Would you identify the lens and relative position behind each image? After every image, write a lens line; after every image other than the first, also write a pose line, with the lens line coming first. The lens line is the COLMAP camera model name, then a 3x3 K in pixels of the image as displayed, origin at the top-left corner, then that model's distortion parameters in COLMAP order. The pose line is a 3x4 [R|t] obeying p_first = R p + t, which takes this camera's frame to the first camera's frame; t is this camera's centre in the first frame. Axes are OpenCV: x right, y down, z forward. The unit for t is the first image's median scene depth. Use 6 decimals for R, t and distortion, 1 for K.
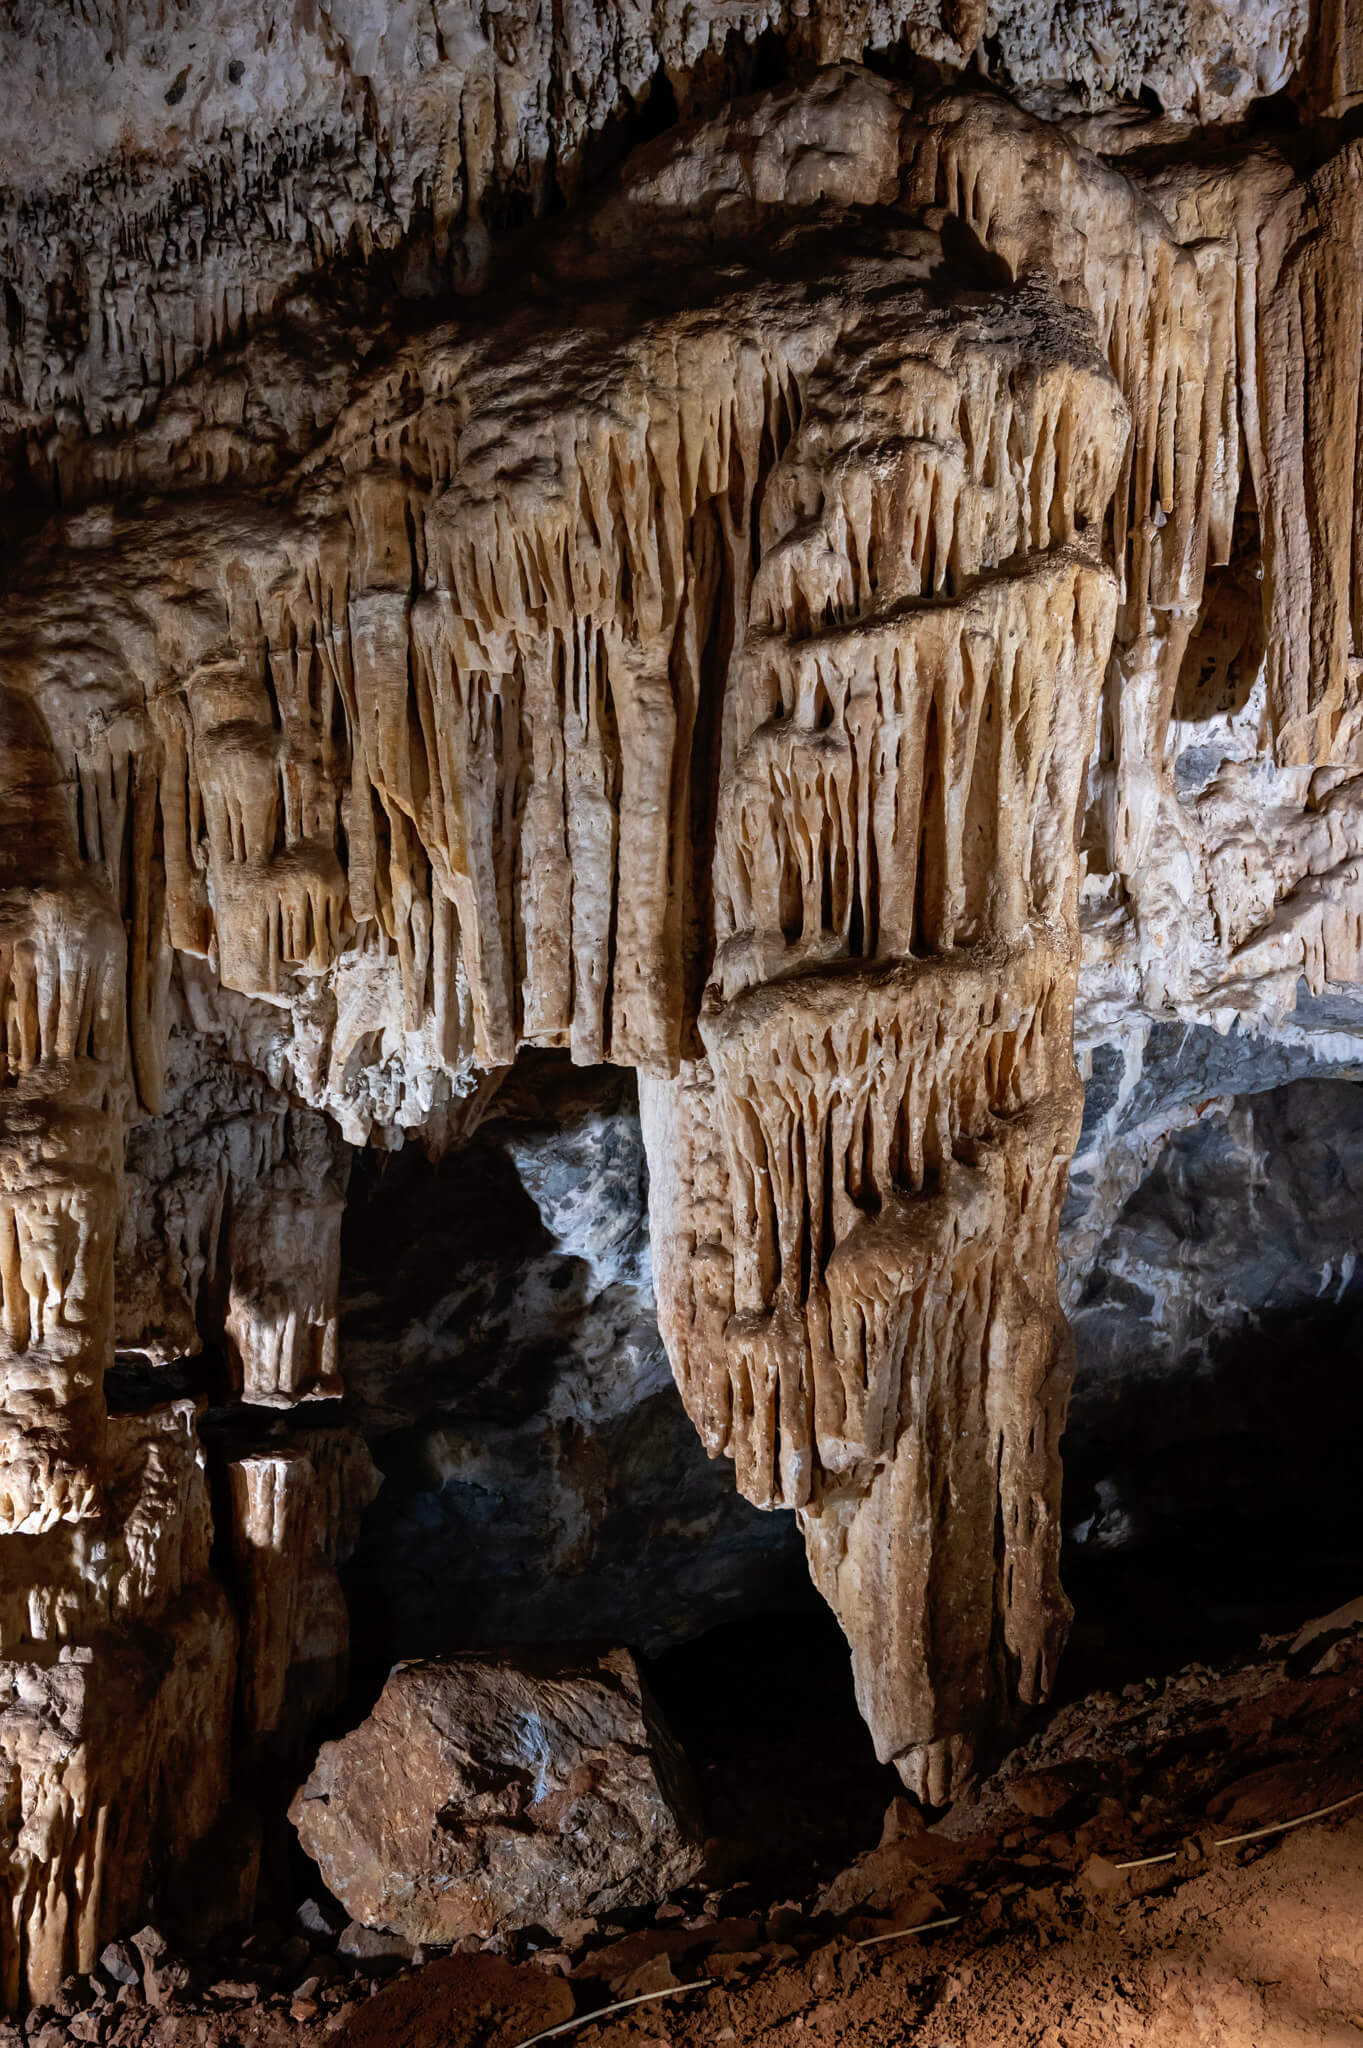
lens RADIAL K [[1560.4, 0, 678.8], [0, 1560.4, 1023.6], [0, 0, 1]] dist [-0.012562, 0.003462]
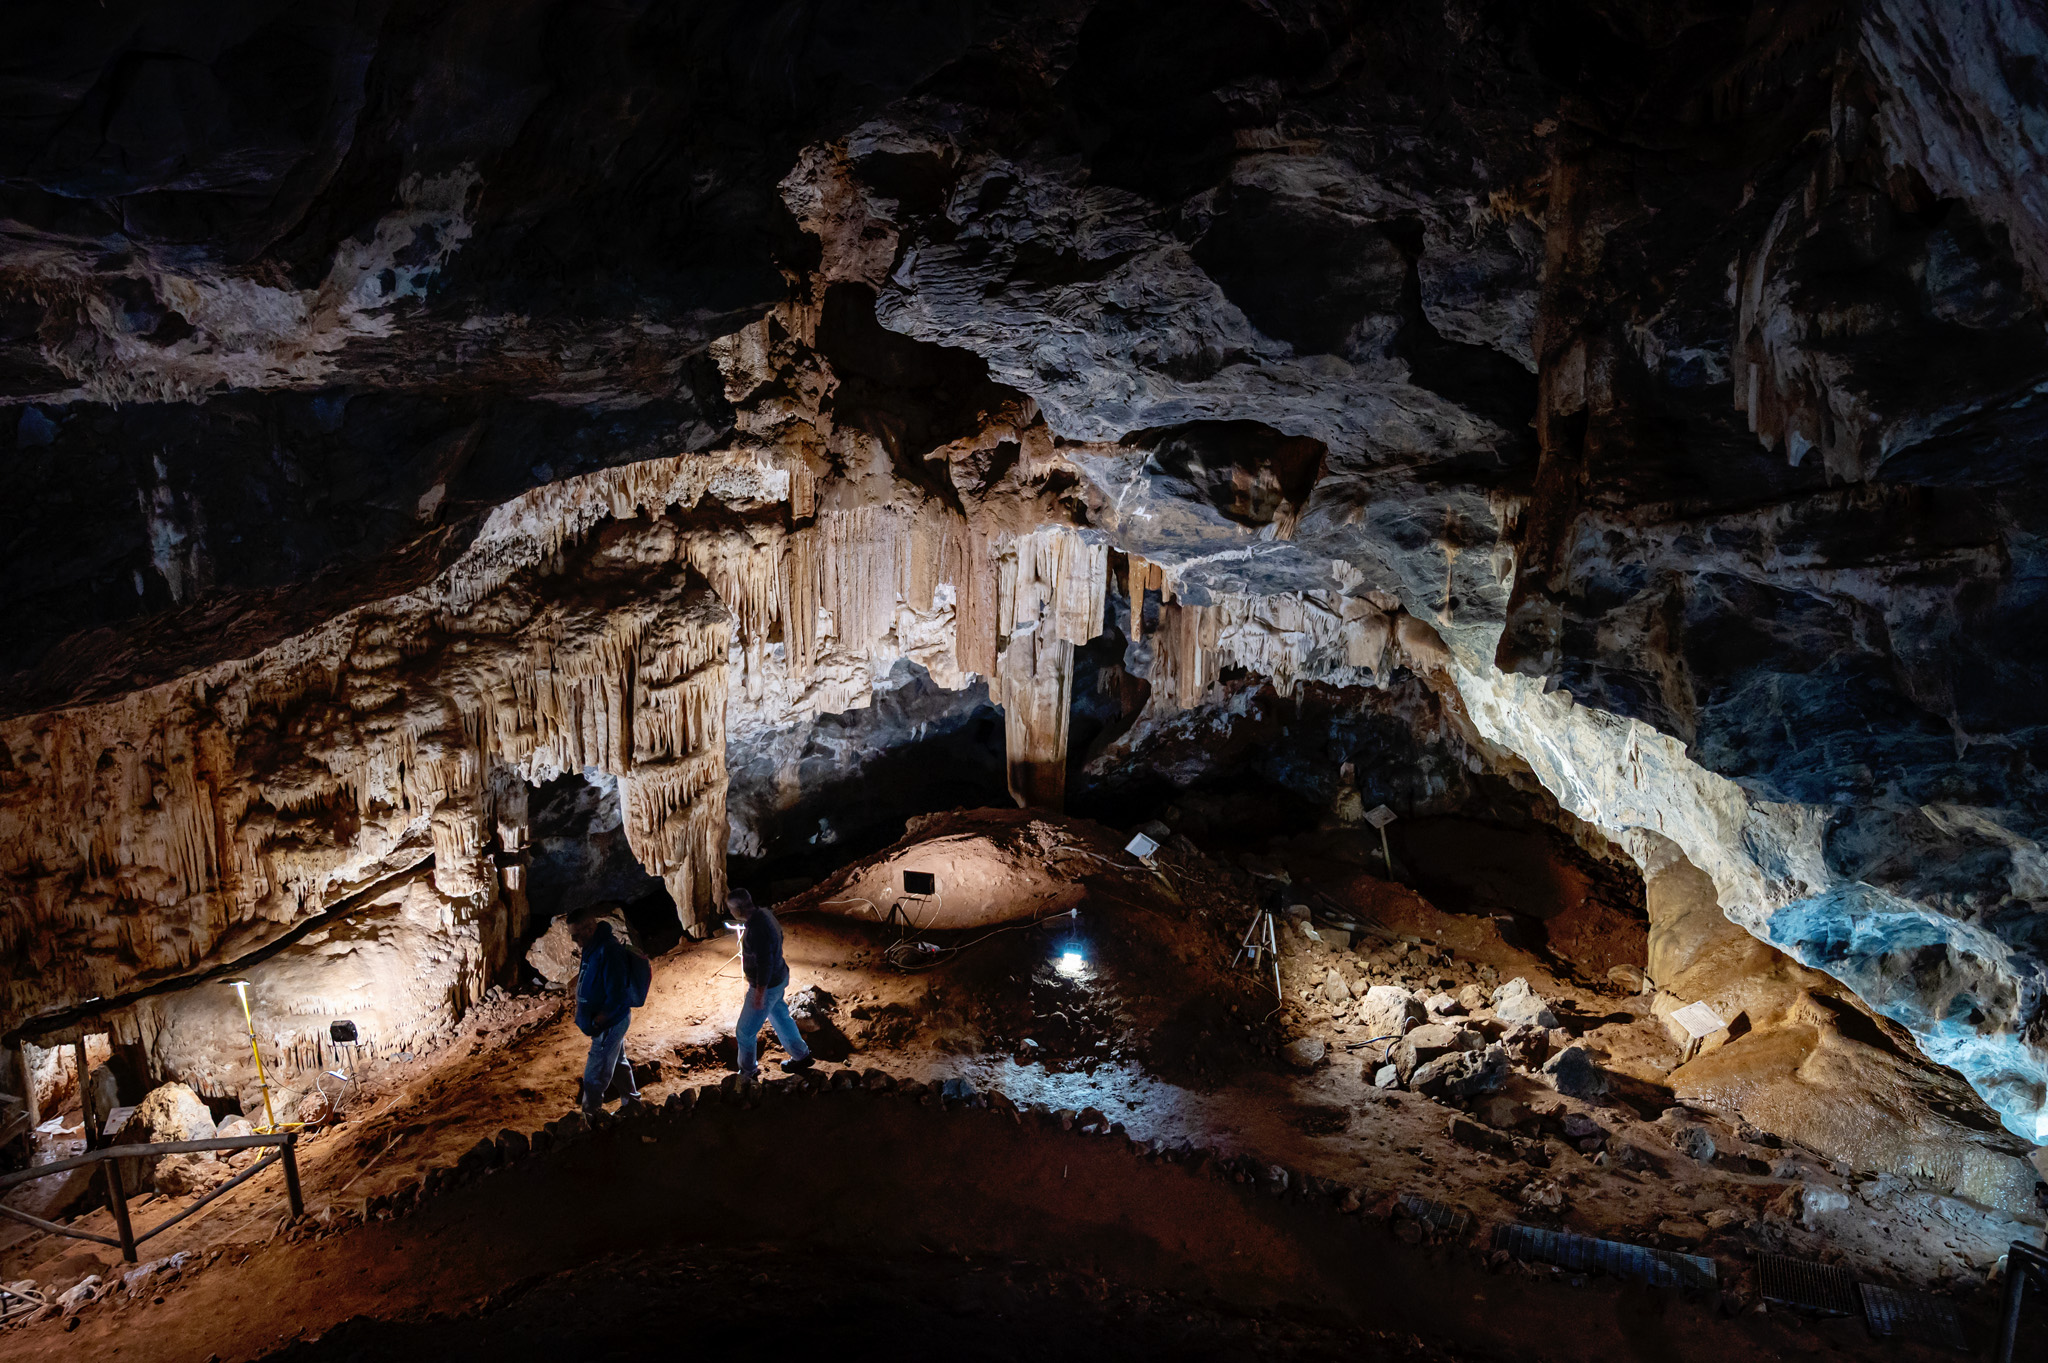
lens RADIAL K [[1388.8, 0, 1021.0], [0, 1388.8, 678.9], [0, 0, 1]] dist [-0.019940, -0.000417]
pose [[0.966144, -0.041054, 0.254715, 0.082006], [-0.023806, 0.968862, 0.246455, -1.119071], [-0.256901, -0.244175, 0.935083, -2.553506]]
